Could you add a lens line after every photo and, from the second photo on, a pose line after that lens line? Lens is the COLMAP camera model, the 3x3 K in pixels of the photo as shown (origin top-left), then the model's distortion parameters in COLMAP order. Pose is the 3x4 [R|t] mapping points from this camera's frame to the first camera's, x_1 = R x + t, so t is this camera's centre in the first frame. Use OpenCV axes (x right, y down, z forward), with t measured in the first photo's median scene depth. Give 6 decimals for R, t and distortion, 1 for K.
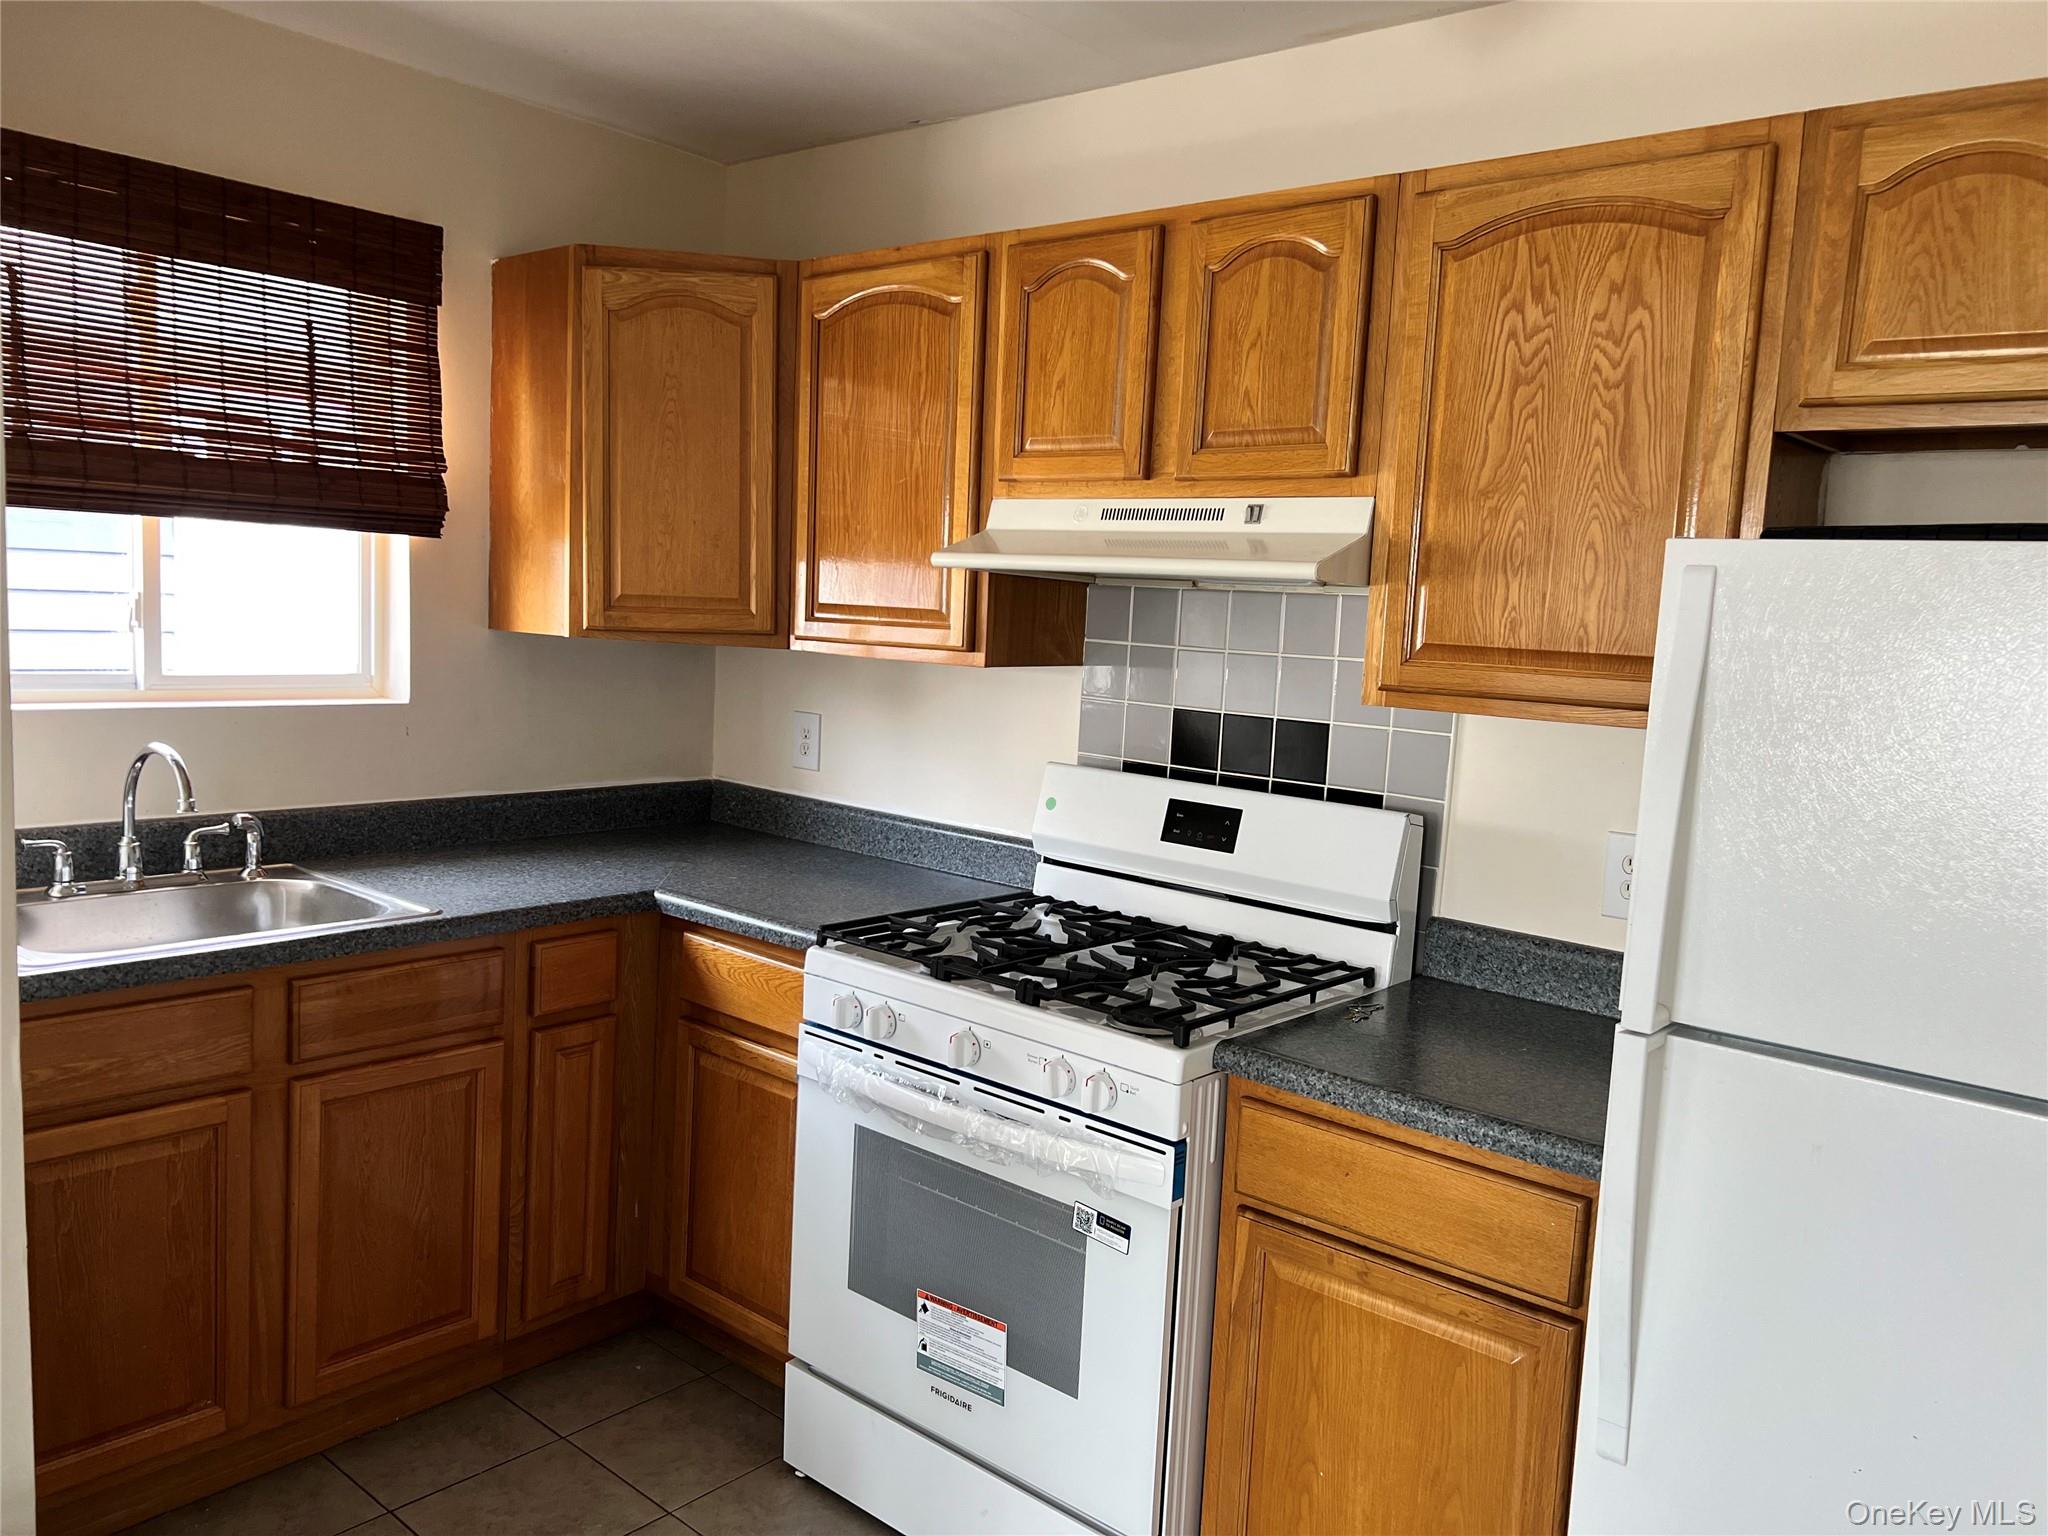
lens RADIAL K [[1538.8, 0, 1013.6], [0, 1538.8, 766.0], [0, 0, 1]] dist [0.025239, -0.052878]
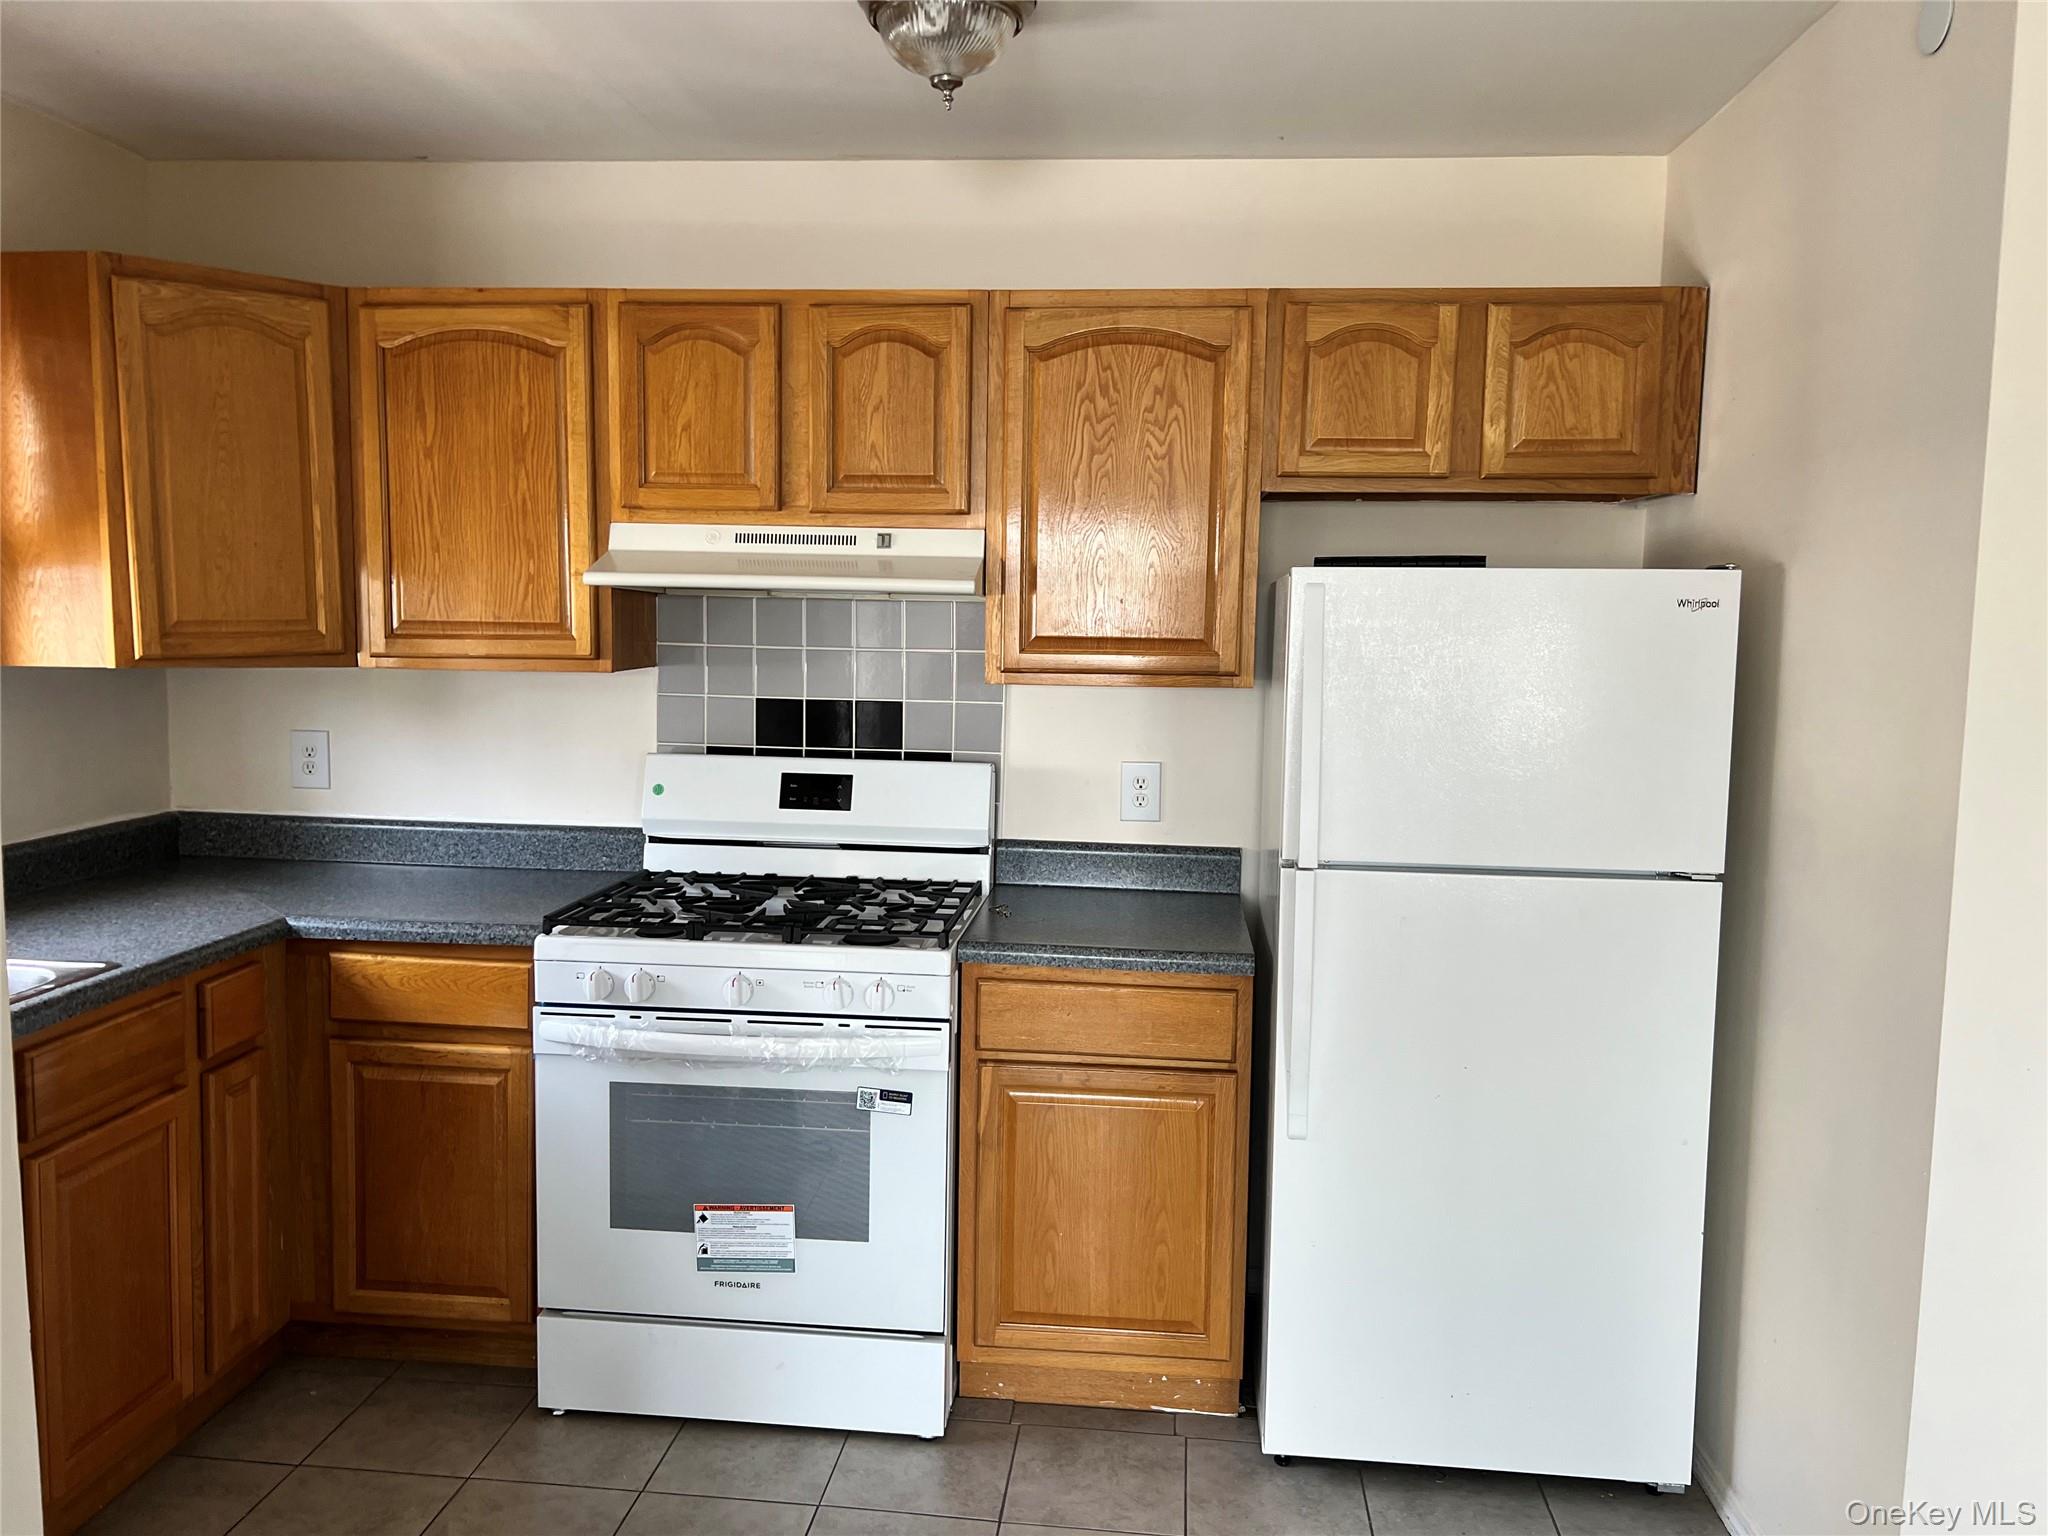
lens RADIAL K [[1538.8, 0, 1028.6], [0, 1538.8, 763.7], [0, 0, 1]] dist [0.025239, -0.052878]
pose [[0.815802, -0.094090, 0.570627, -0.454112], [0.086924, 0.995417, 0.039861, -0.017981], [-0.571762, 0.017083, 0.820242, -0.105440]]
